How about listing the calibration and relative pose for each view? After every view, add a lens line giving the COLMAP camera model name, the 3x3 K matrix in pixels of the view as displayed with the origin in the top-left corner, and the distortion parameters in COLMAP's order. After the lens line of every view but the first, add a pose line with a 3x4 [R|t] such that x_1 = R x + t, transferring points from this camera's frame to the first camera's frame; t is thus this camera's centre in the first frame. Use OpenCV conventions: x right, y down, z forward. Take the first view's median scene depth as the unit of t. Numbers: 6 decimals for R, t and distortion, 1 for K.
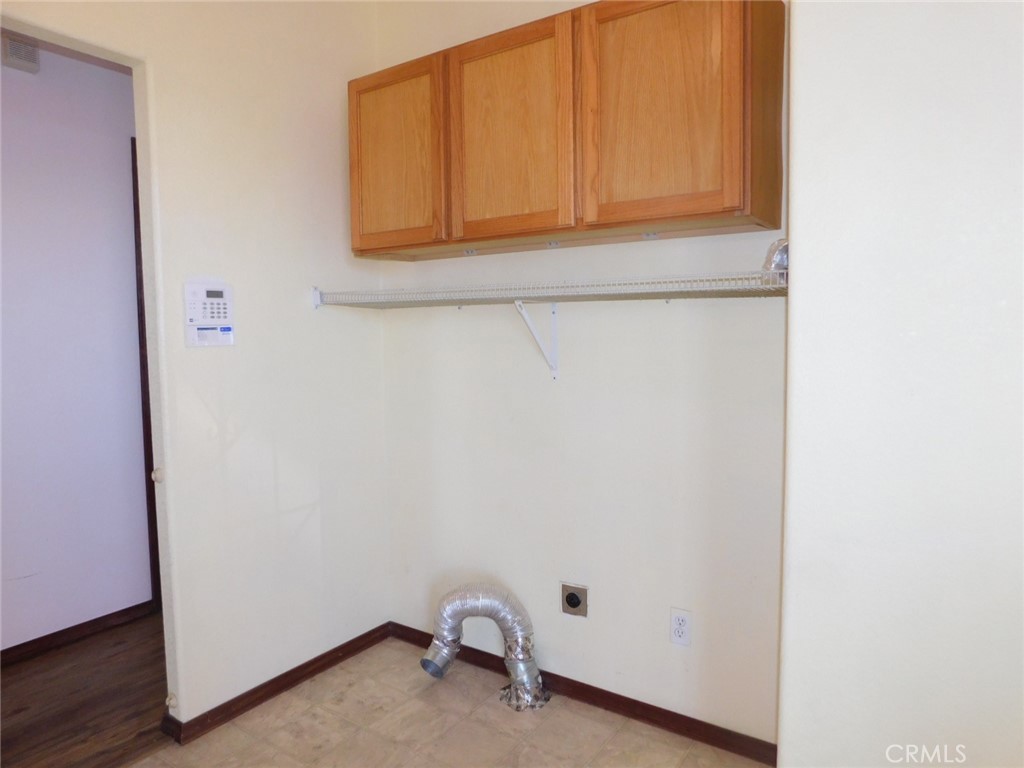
lens RADIAL K [[670.2, 0, 523.6], [0, 670.2, 377.7], [0, 0, 1]] dist [-0.044861, 0.001066]
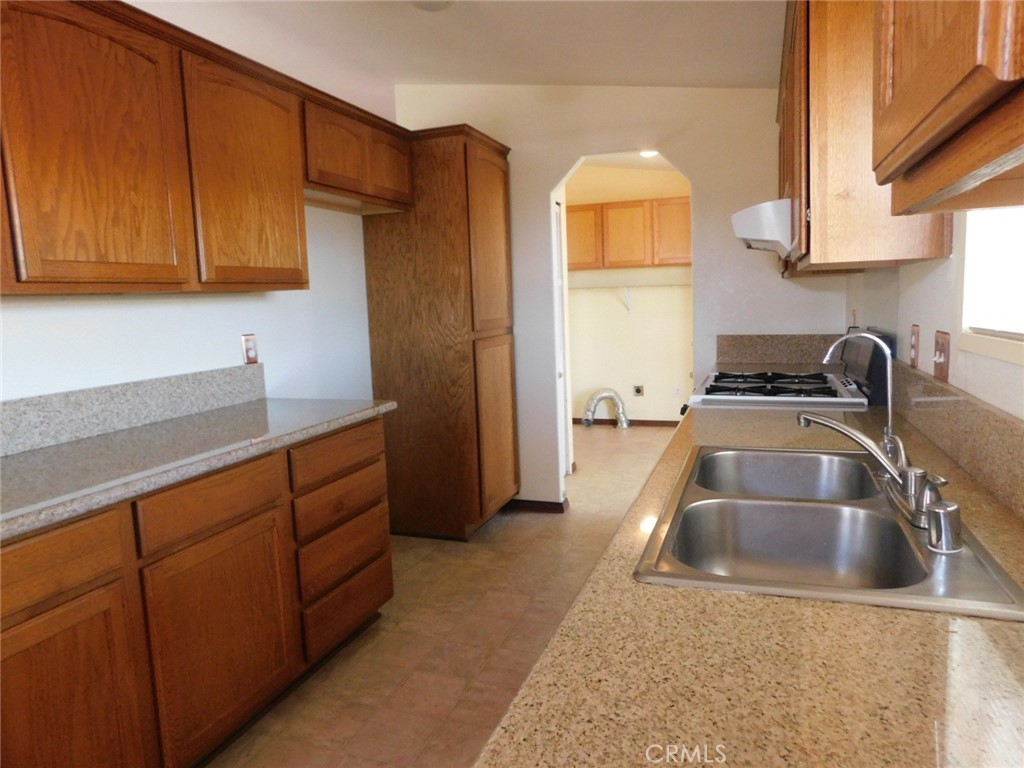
lens RADIAL K [[670.2, 0, 523.6], [0, 670.2, 377.7], [0, 0, 1]] dist [-0.044861, 0.001066]
pose [[0.968600, -0.051714, 0.243188, -1.232880], [0.041957, 0.998099, 0.045134, 0.140468], [-0.245060, -0.033513, 0.968928, -1.868248]]
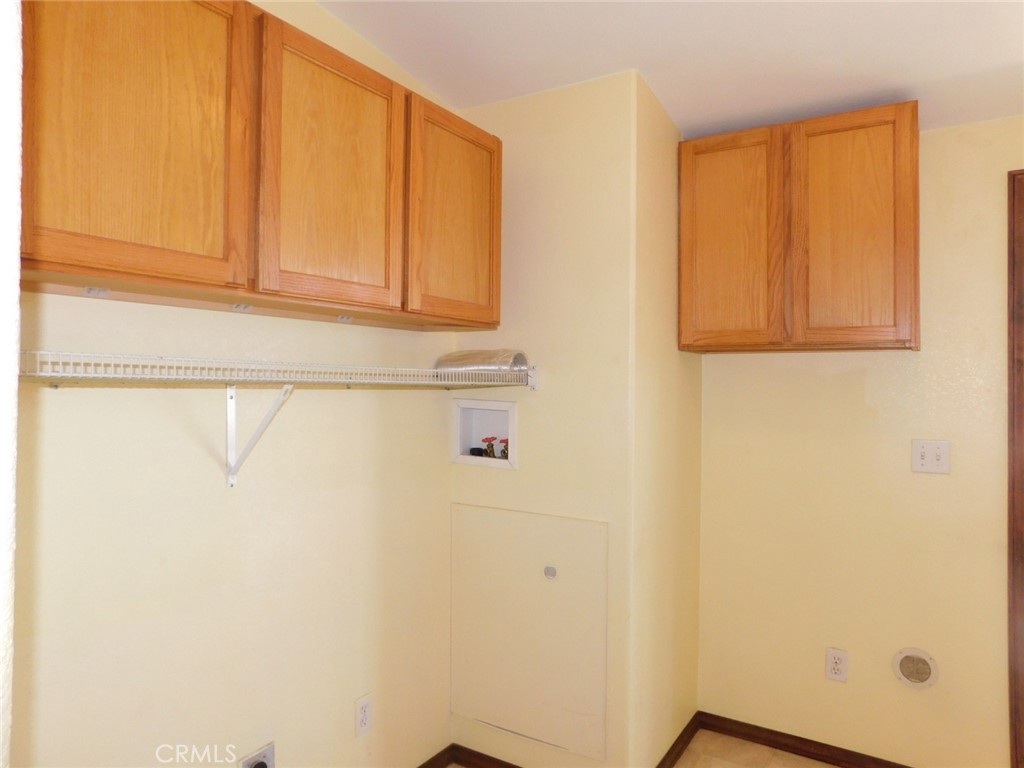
lens RADIAL K [[670.2, 0, 523.6], [0, 670.2, 377.7], [0, 0, 1]] dist [-0.044861, 0.001066]
pose [[-0.040364, 0.017712, 0.999028, -0.781417], [0.066949, 0.997644, -0.014983, -0.096117], [-0.996940, 0.066279, -0.041455, 0.787735]]
